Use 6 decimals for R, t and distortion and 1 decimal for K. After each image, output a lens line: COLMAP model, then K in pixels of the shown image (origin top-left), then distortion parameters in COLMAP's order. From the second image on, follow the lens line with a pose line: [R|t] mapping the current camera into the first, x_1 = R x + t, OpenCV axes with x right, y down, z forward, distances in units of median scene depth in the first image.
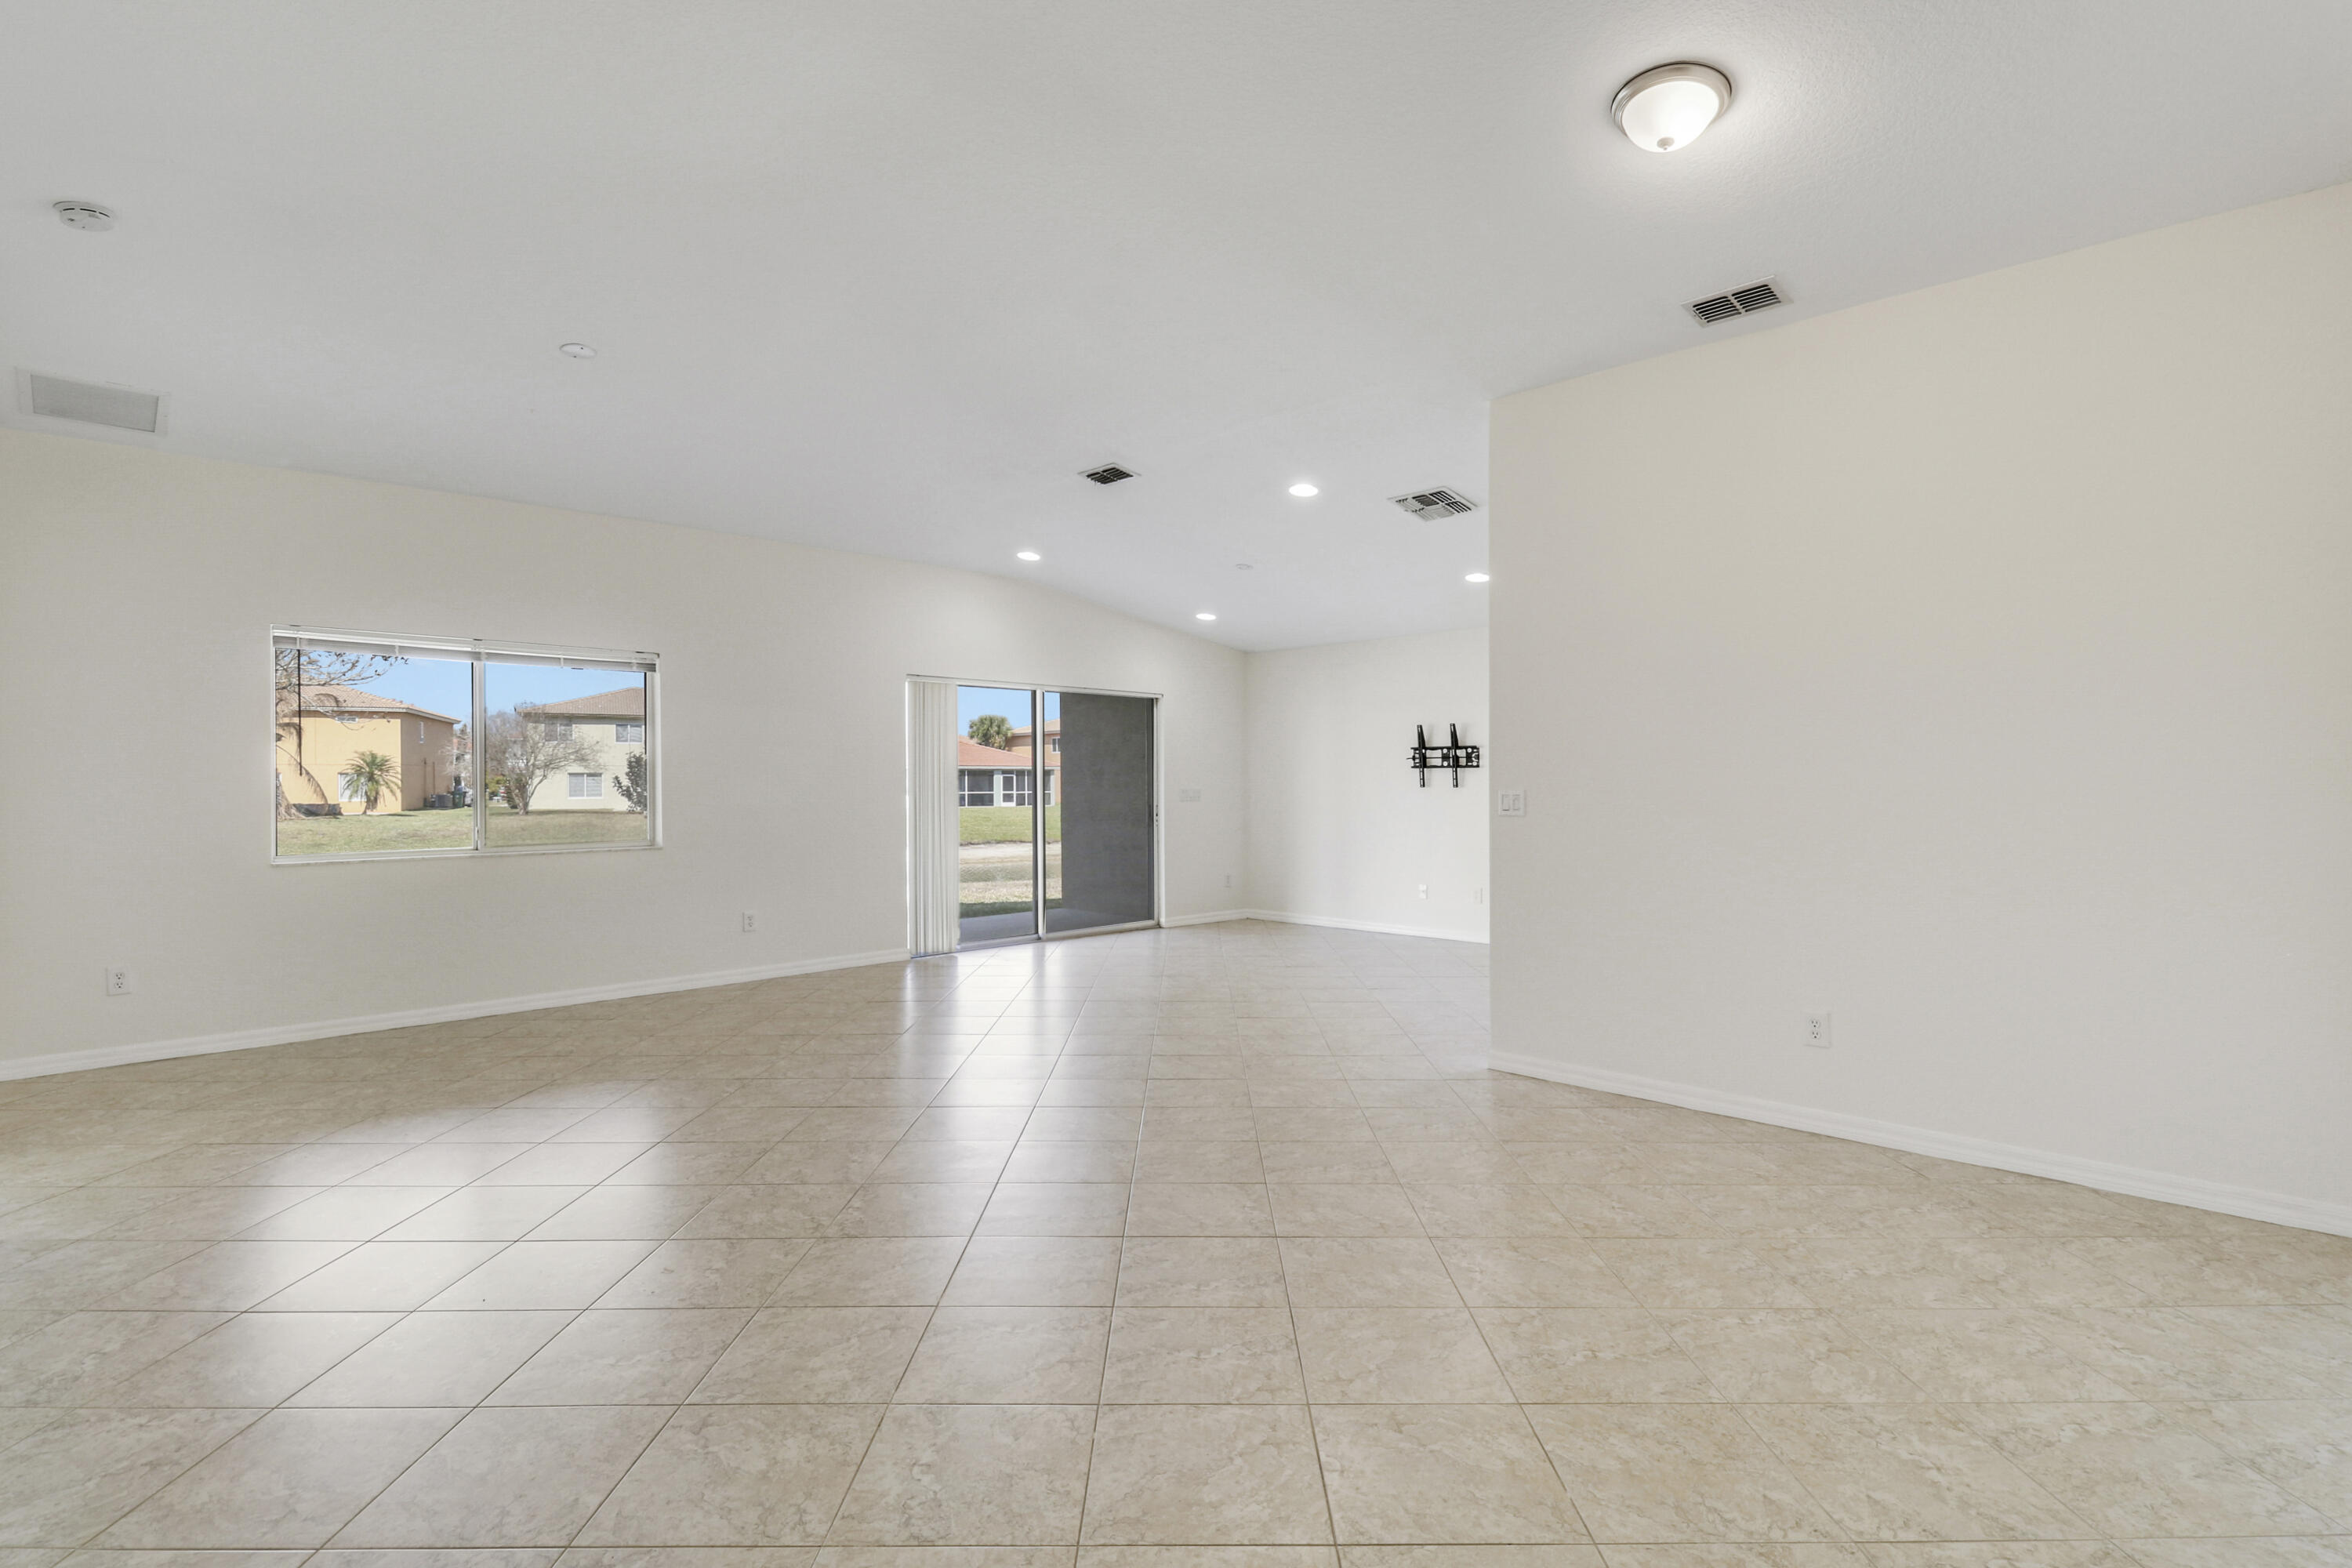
lens RADIAL K [[1107.4, 0, 1186.6], [0, 1107.4, 756.6], [0, 0, 1]] dist [-0.020700, 0.000380]
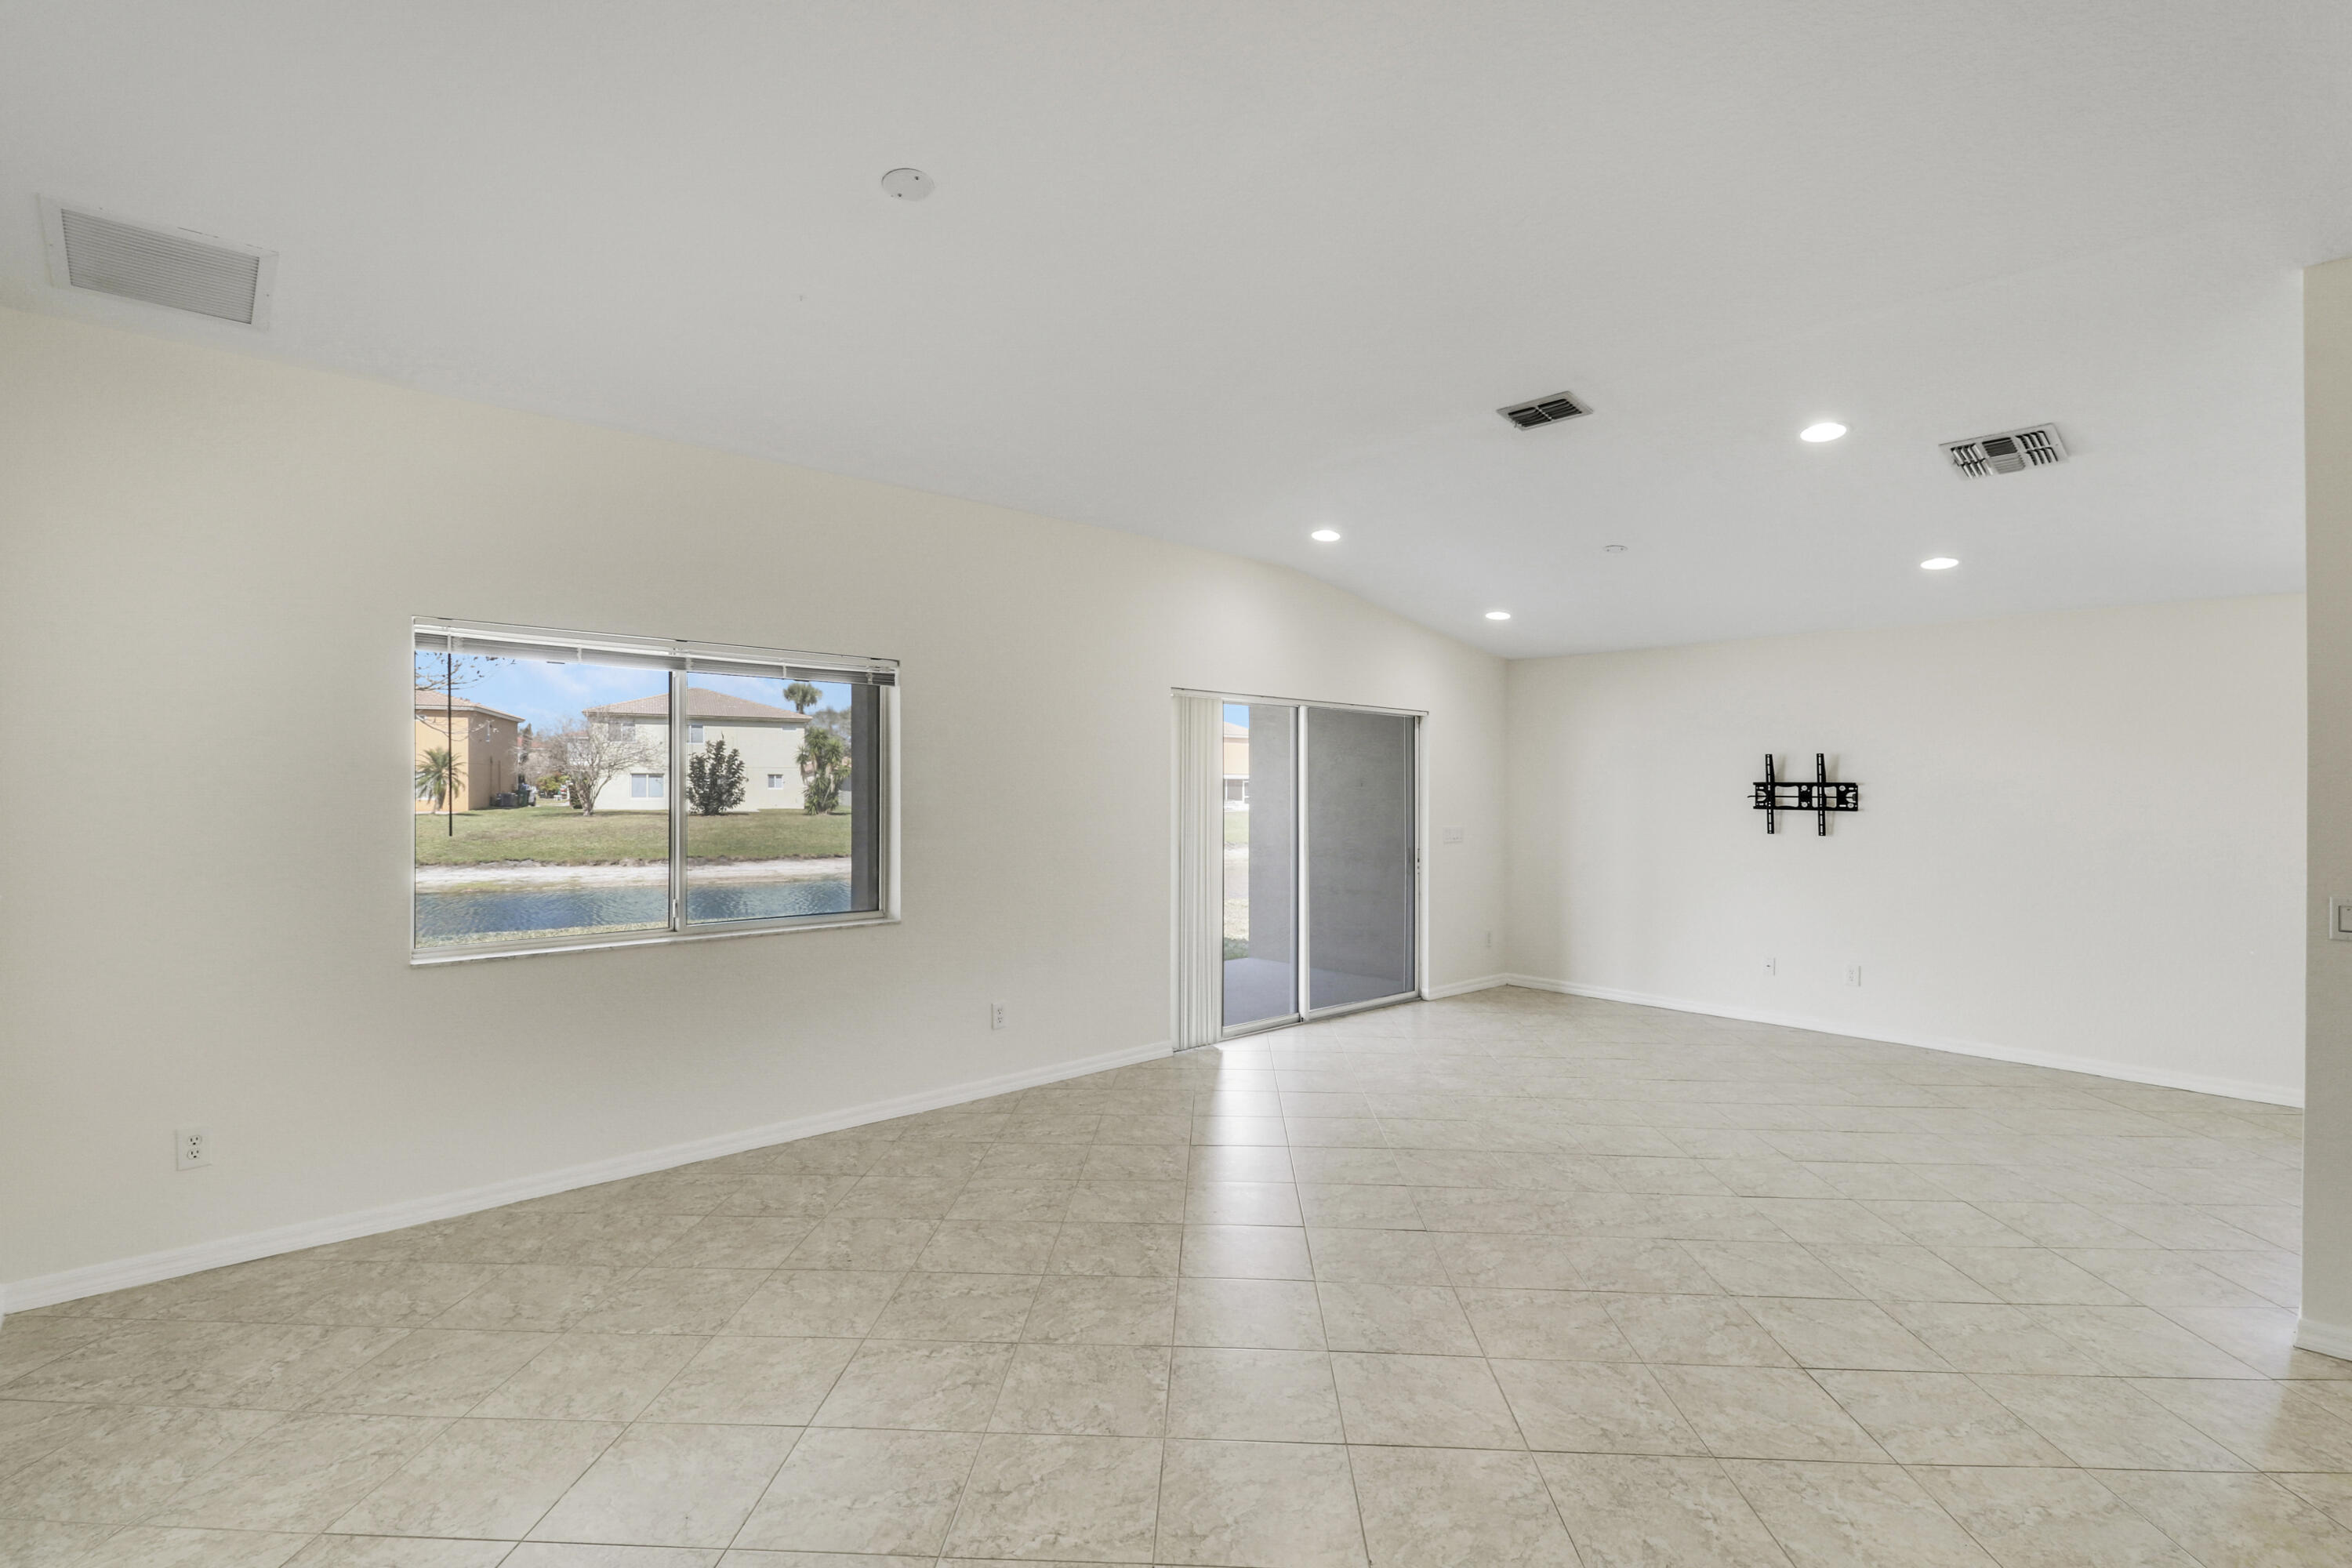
lens RADIAL K [[1128.7, 0, 1155.8], [0, 1128.7, 765.6], [0, 0, 1]] dist [0.000858, -0.000847]
pose [[0.997418, 0.012488, -0.070714, -0.161300], [-0.012228, 0.999917, 0.004108, -0.017915], [0.070759, -0.003232, 0.997488, 0.162161]]
